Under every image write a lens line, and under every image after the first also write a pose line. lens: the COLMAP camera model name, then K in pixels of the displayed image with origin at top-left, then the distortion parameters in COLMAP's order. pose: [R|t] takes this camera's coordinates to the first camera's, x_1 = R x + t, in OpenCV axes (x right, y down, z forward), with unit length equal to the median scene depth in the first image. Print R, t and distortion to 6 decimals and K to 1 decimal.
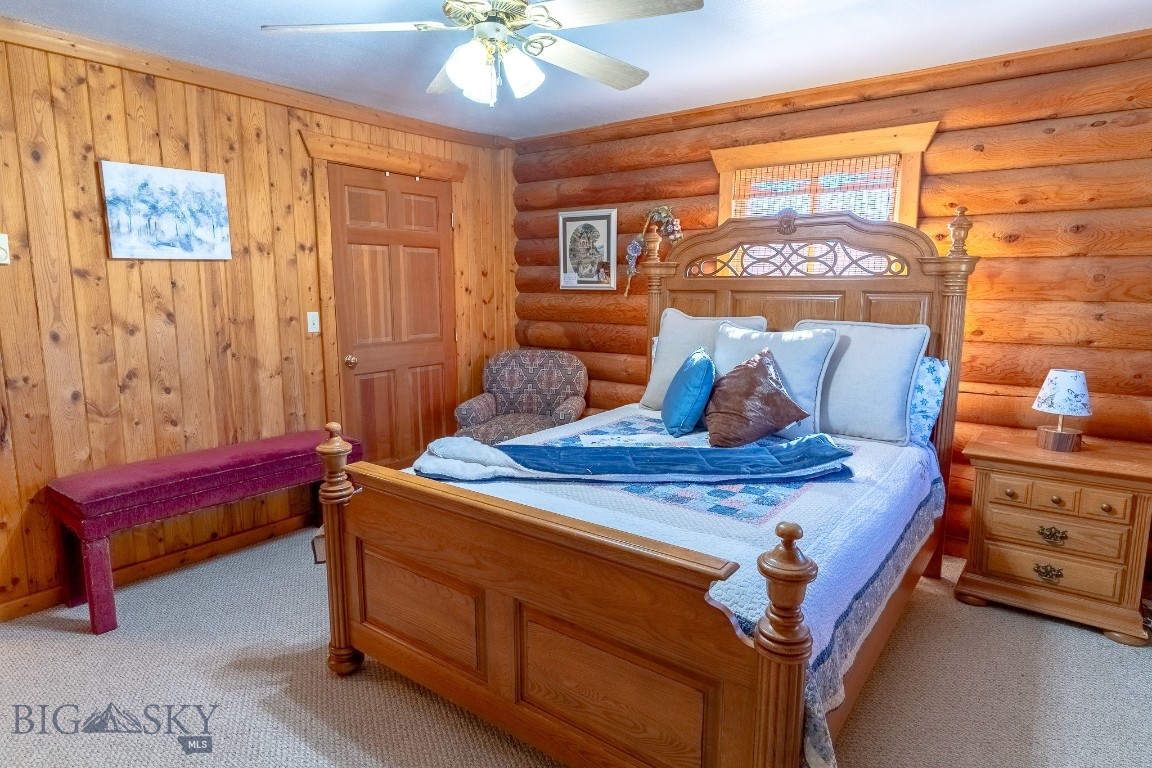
lens RADIAL K [[673.8, 0, 577.9], [0, 673.8, 386.7], [0, 0, 1]] dist [-0.000544, 0.005790]
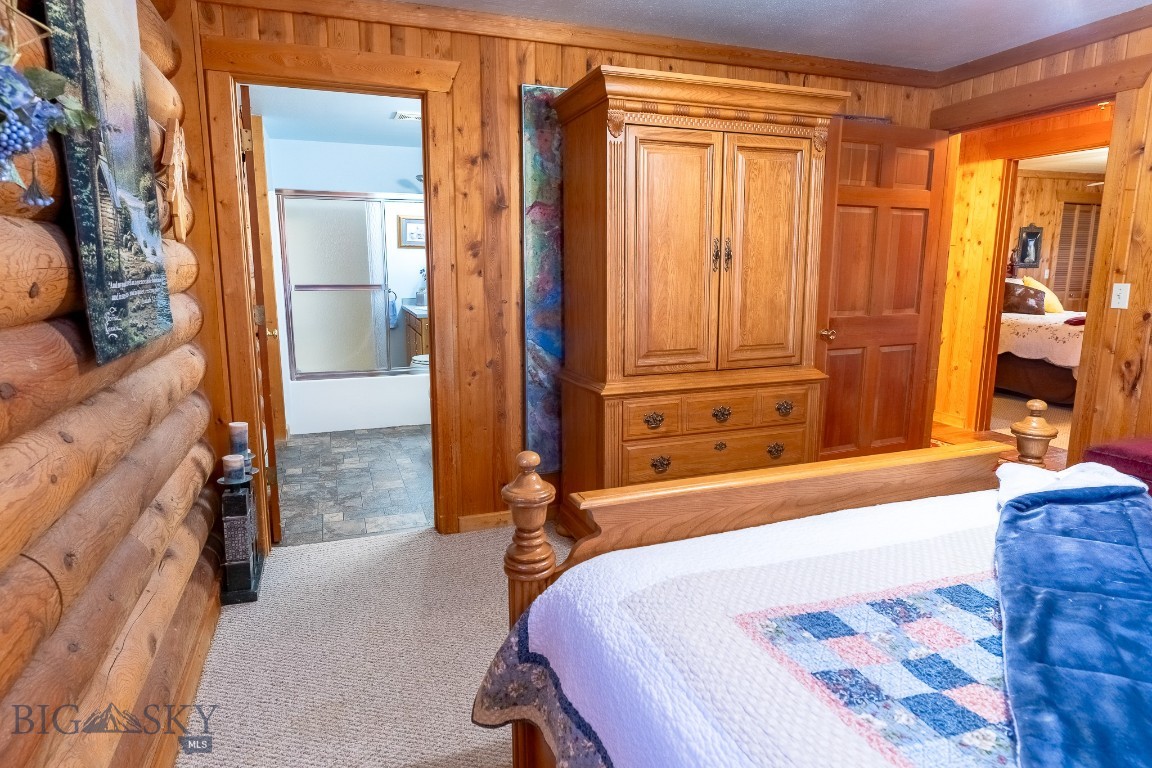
lens RADIAL K [[673.8, 0, 577.9], [0, 673.8, 378.3], [0, 0, 1]] dist [-0.000544, 0.005790]
pose [[-0.552599, 0.145466, -0.820655, 0.720047], [-0.121102, 0.960187, 0.251744, -0.128875], [0.824602, 0.238496, -0.512982, 1.001102]]
